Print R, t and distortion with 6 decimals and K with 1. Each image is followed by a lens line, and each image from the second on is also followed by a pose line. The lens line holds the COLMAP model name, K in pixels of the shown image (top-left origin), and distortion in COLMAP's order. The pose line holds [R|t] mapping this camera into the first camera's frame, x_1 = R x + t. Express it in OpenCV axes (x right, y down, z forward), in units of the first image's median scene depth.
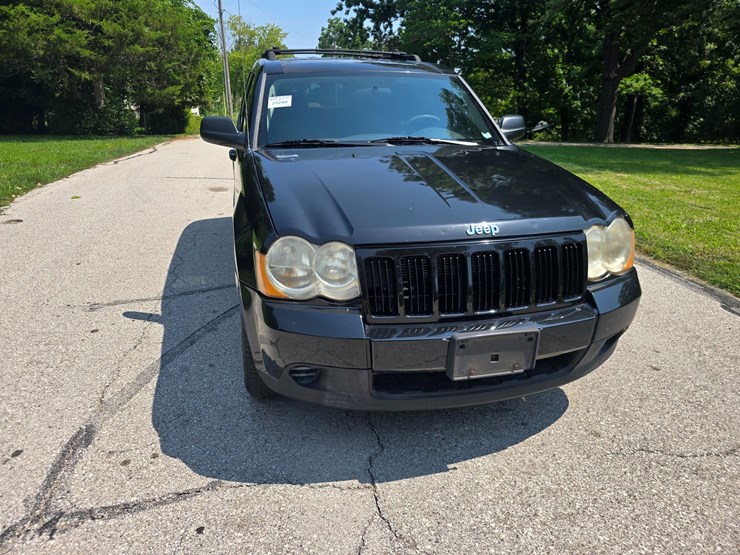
lens RADIAL K [[503.4, 0, 365.9], [0, 503.4, 276.7], [0, 0, 1]] dist [0.038860, -0.034326]
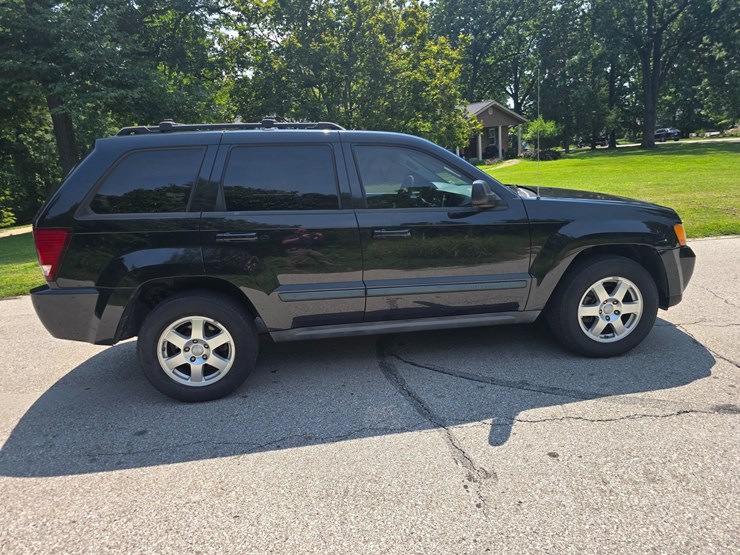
lens RADIAL K [[503.4, 0, 364.2], [0, 503.4, 267.8], [0, 0, 1]] dist [0.038860, -0.034326]
pose [[0.111699, -0.231990, 0.966284, -1.596830], [0.403765, 0.899083, 0.169182, -0.504275], [-0.908018, 0.371254, 0.194096, 1.291668]]
